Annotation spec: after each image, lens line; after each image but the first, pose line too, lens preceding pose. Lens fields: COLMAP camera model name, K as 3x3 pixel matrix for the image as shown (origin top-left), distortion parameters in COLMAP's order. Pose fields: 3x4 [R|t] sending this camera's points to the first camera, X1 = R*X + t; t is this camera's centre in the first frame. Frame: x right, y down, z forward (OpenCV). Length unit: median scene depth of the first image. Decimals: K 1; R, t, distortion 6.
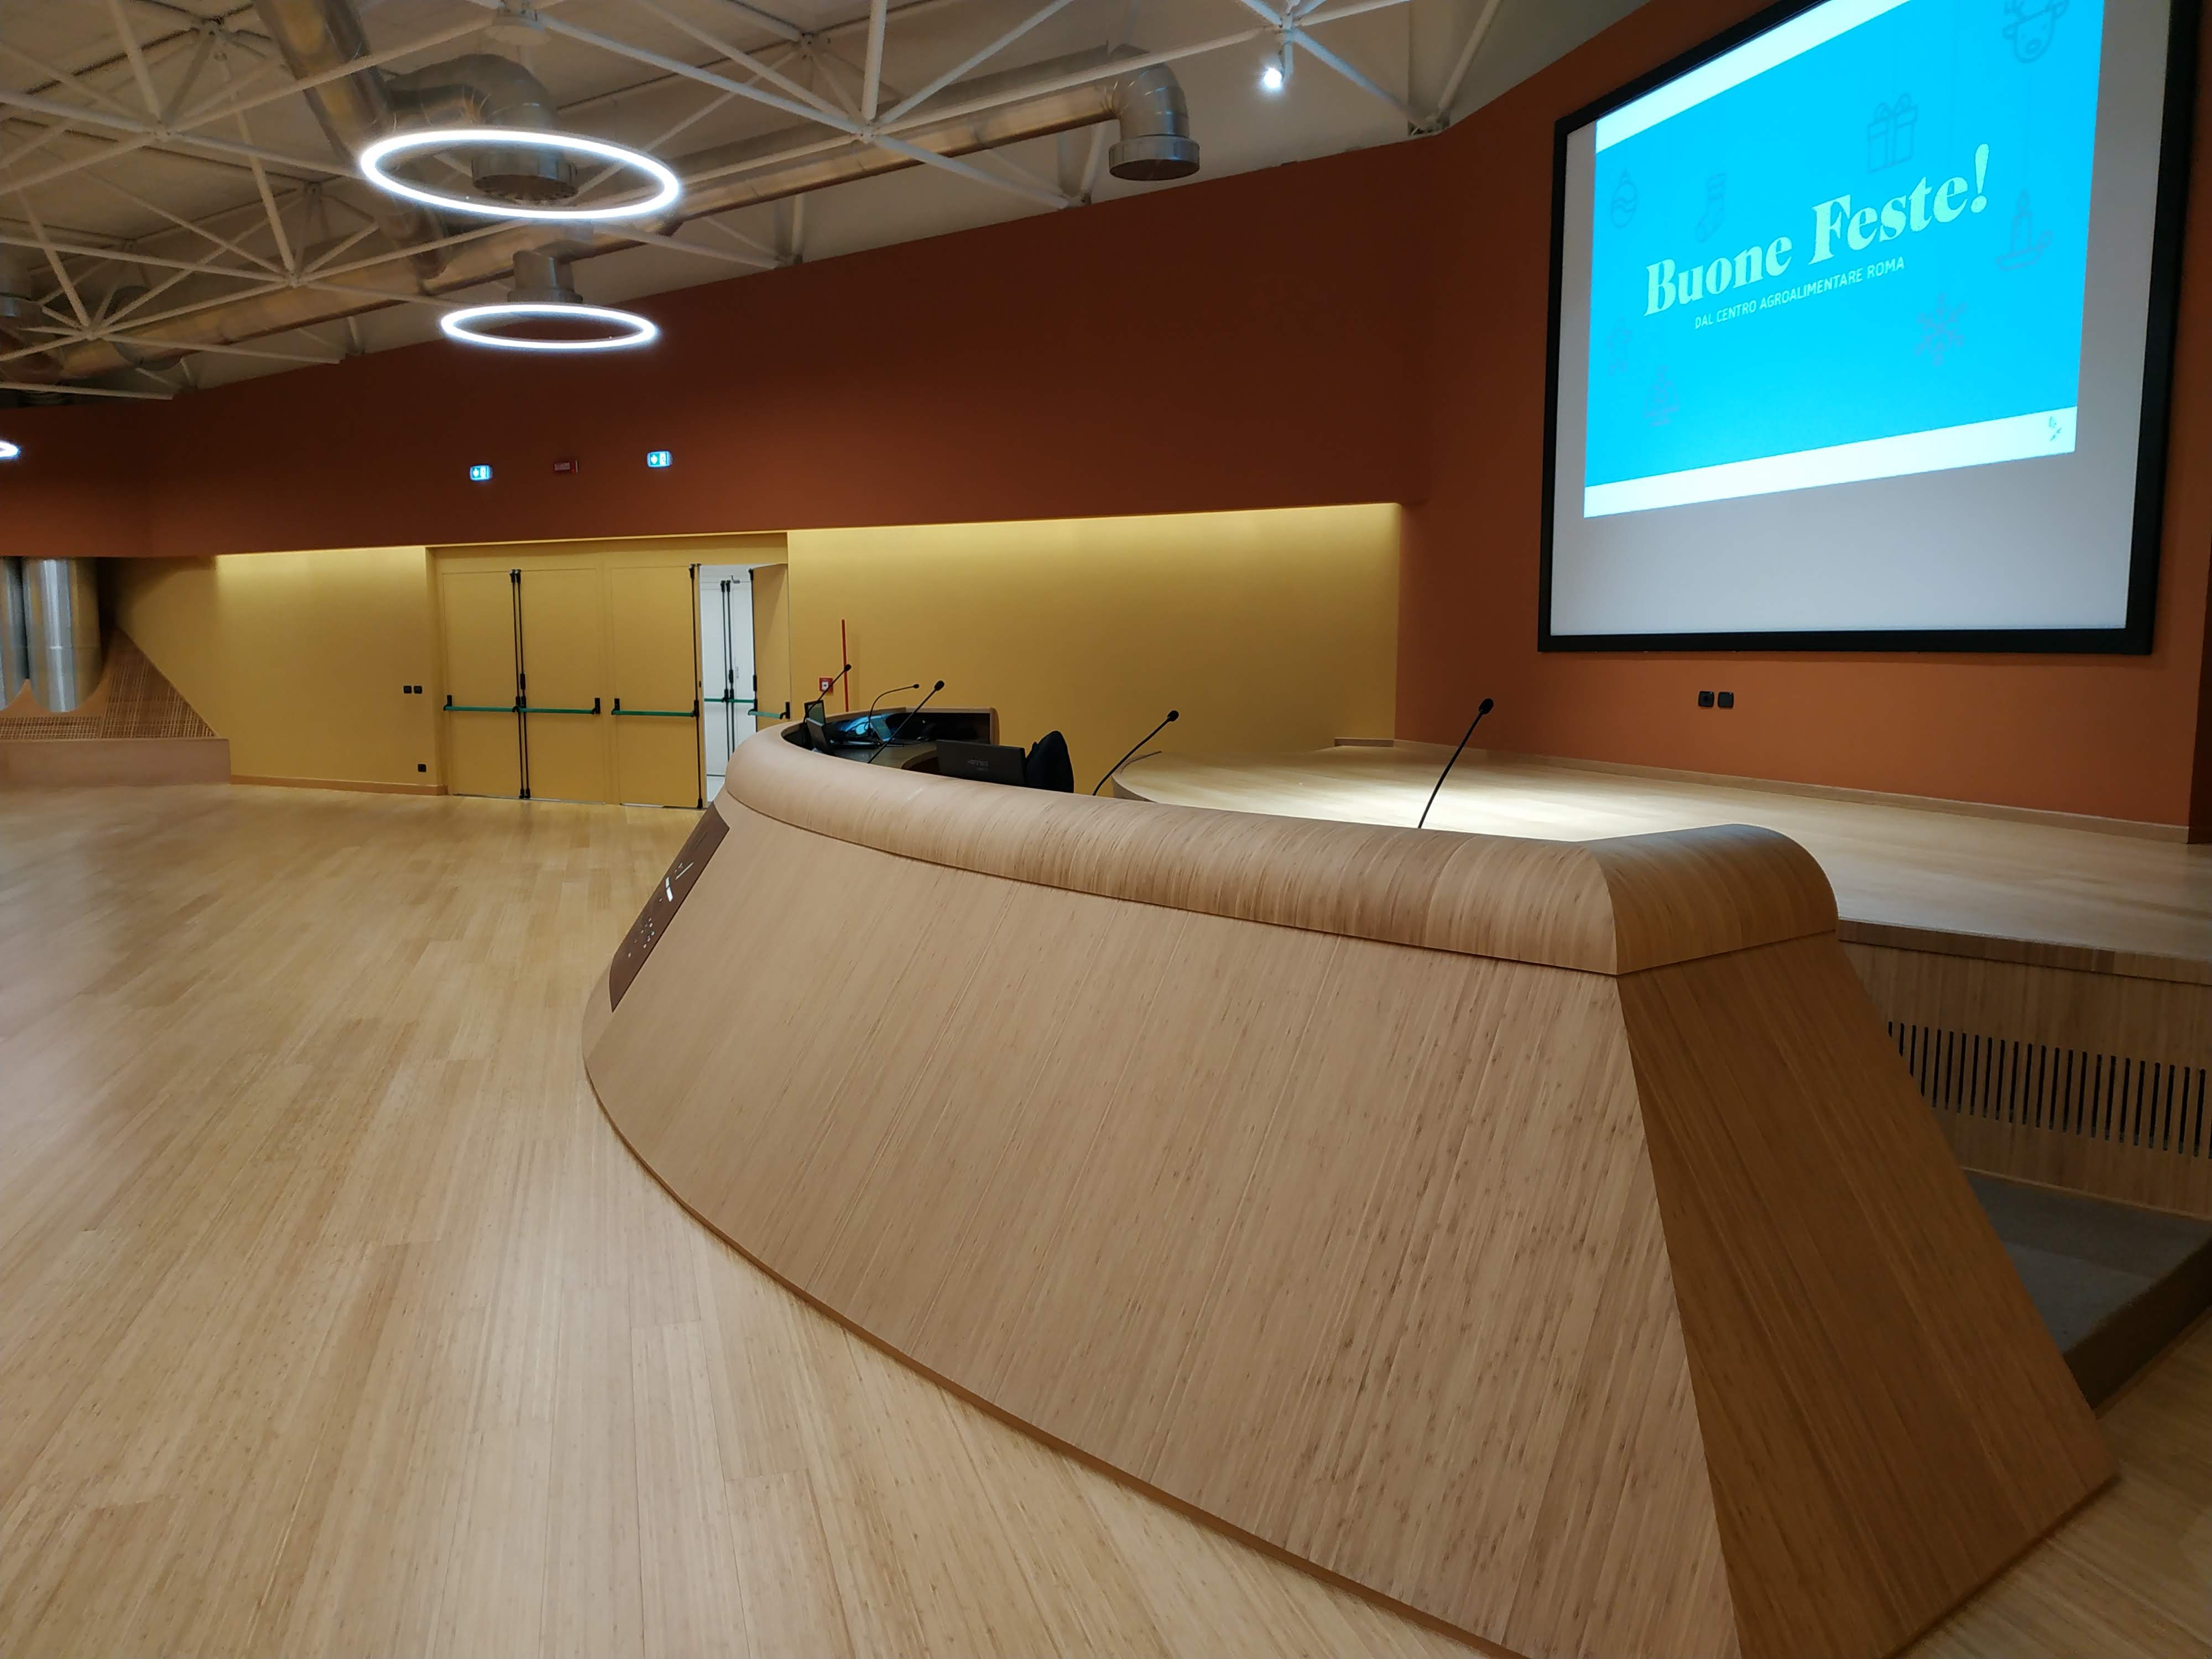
lens RADIAL K [[1552.1, 0, 1091.0], [0, 1552.1, 841.2], [0, 0, 1]] dist [-0.006458, -0.005530]
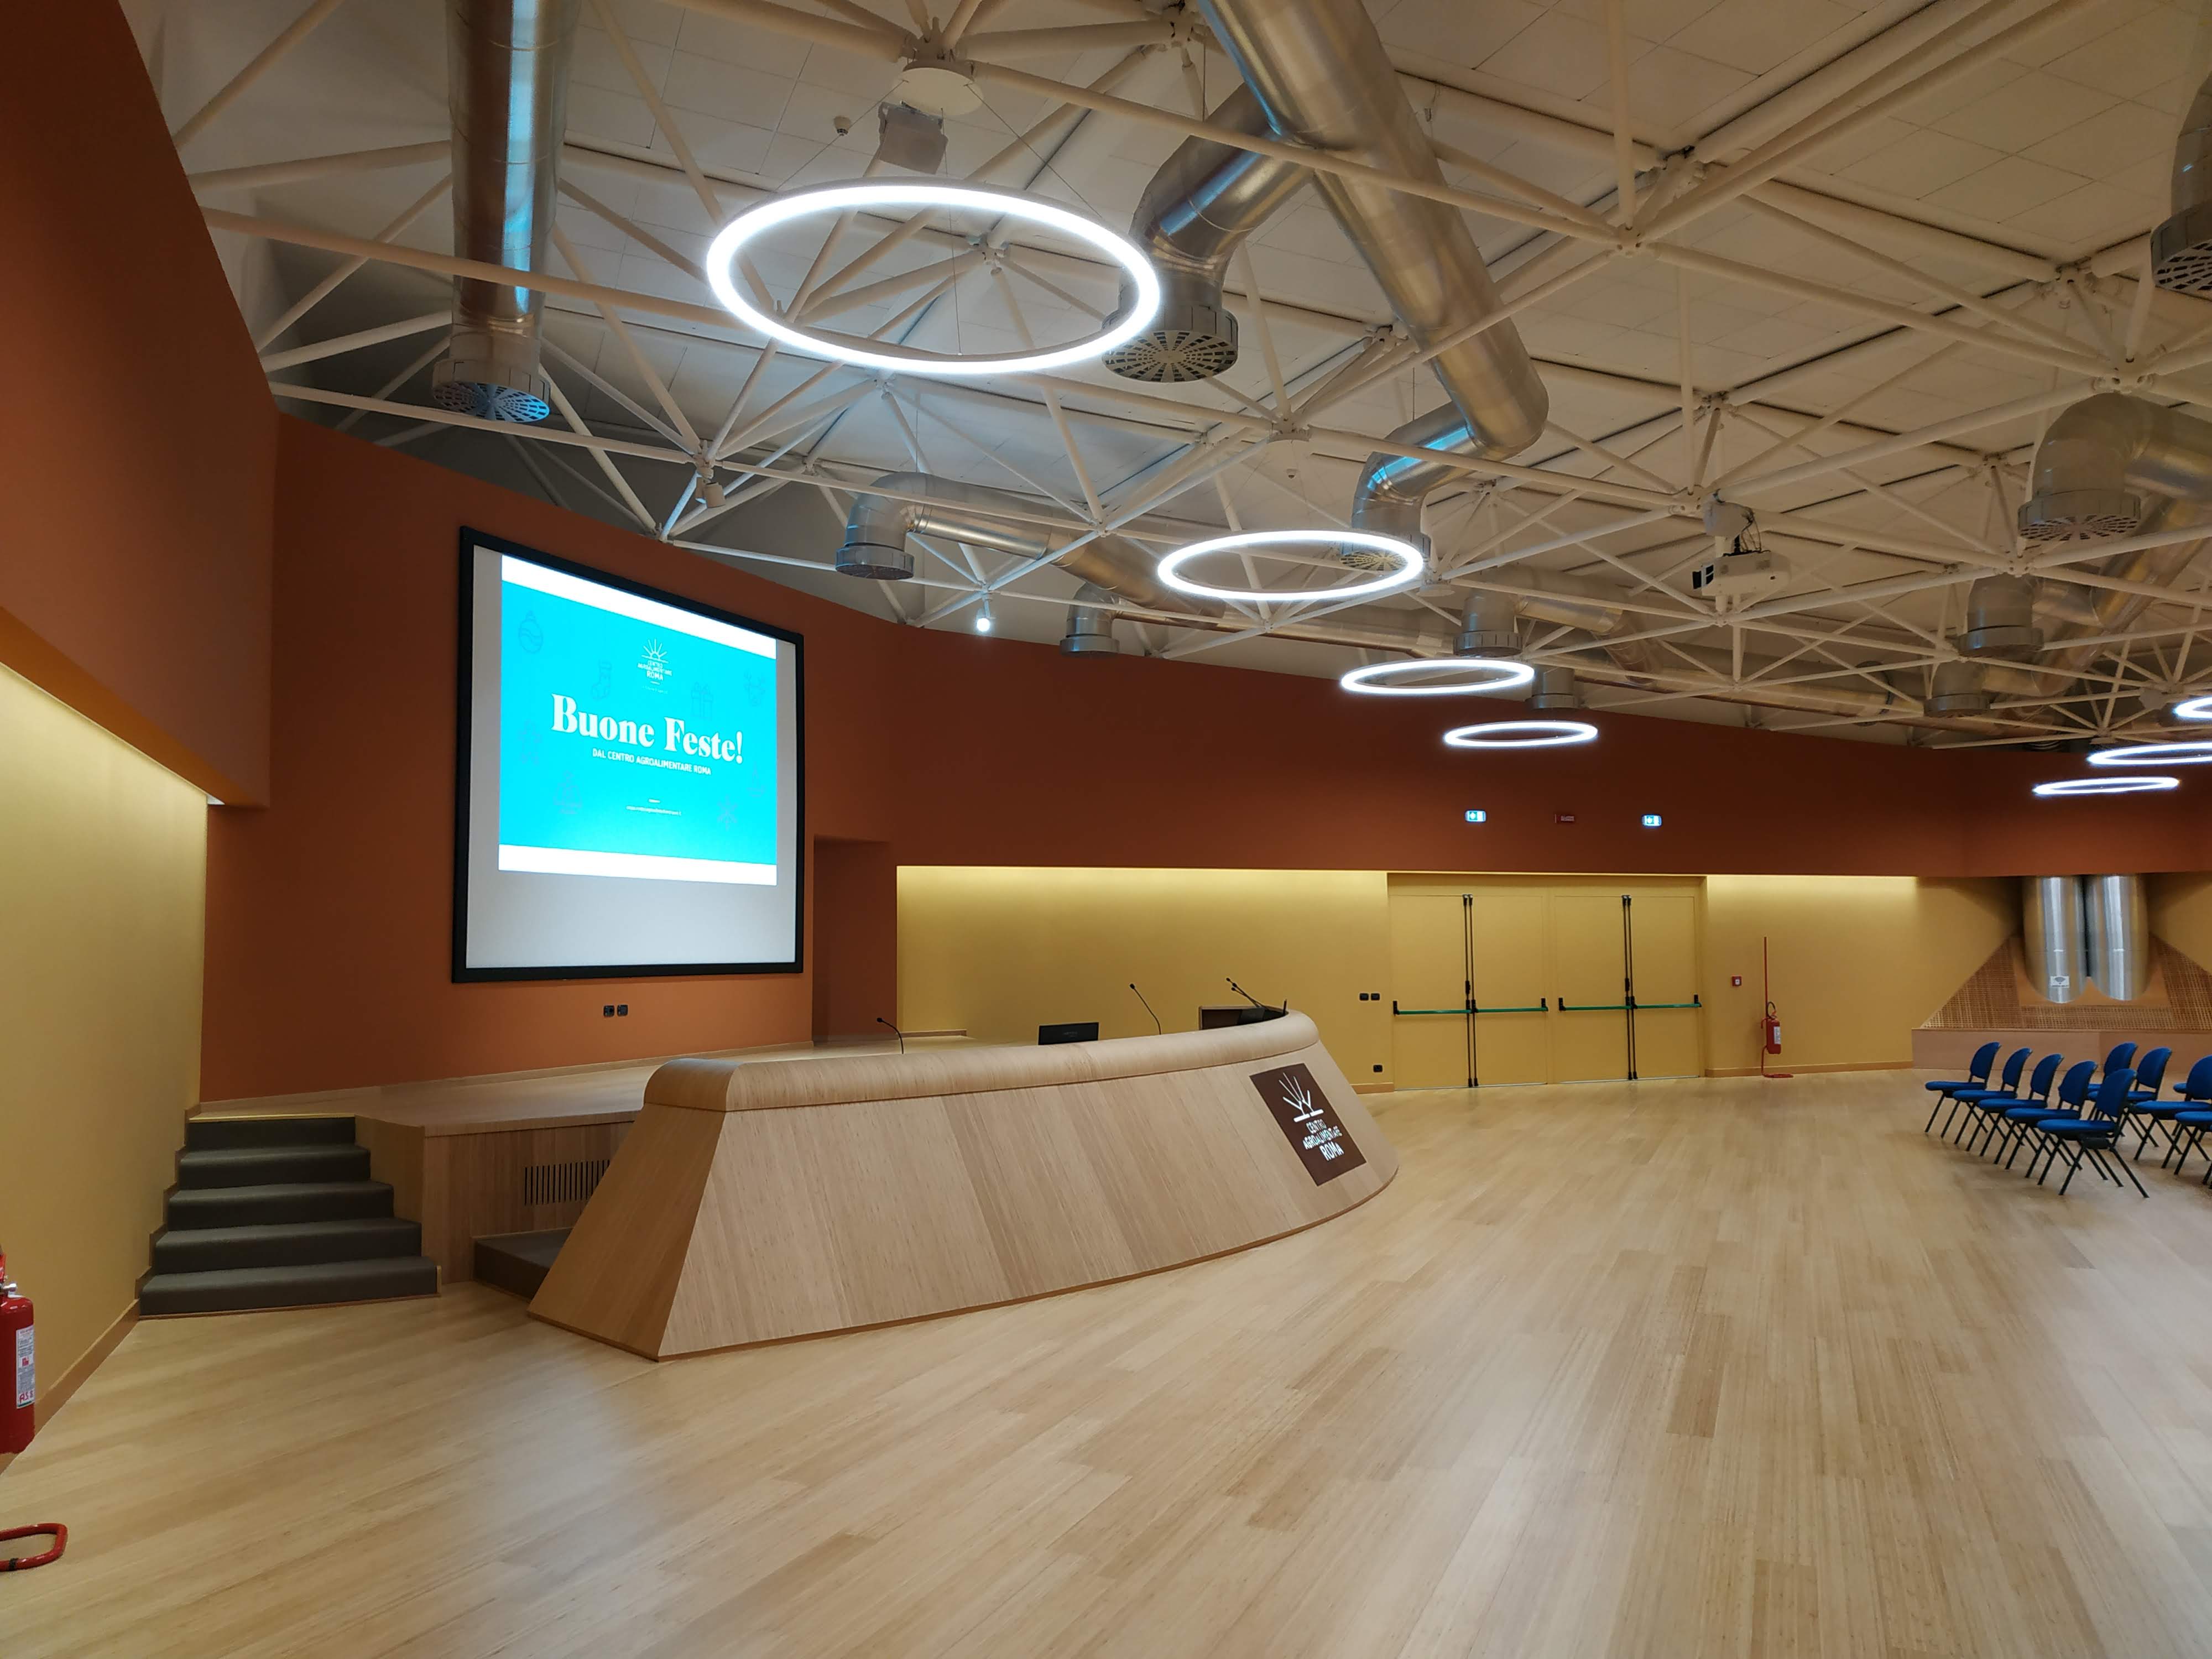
lens RADIAL K [[1692.1, 0, 1106.0], [0, 1692.1, 829.5], [0, 0, 1]] dist [0.002518, -0.003091]
pose [[-0.766277, 0.055220, 0.640133, -1.016658], [0.091730, 0.995496, 0.023932, -0.265091], [-0.635928, 0.077057, -0.767891, 1.977746]]
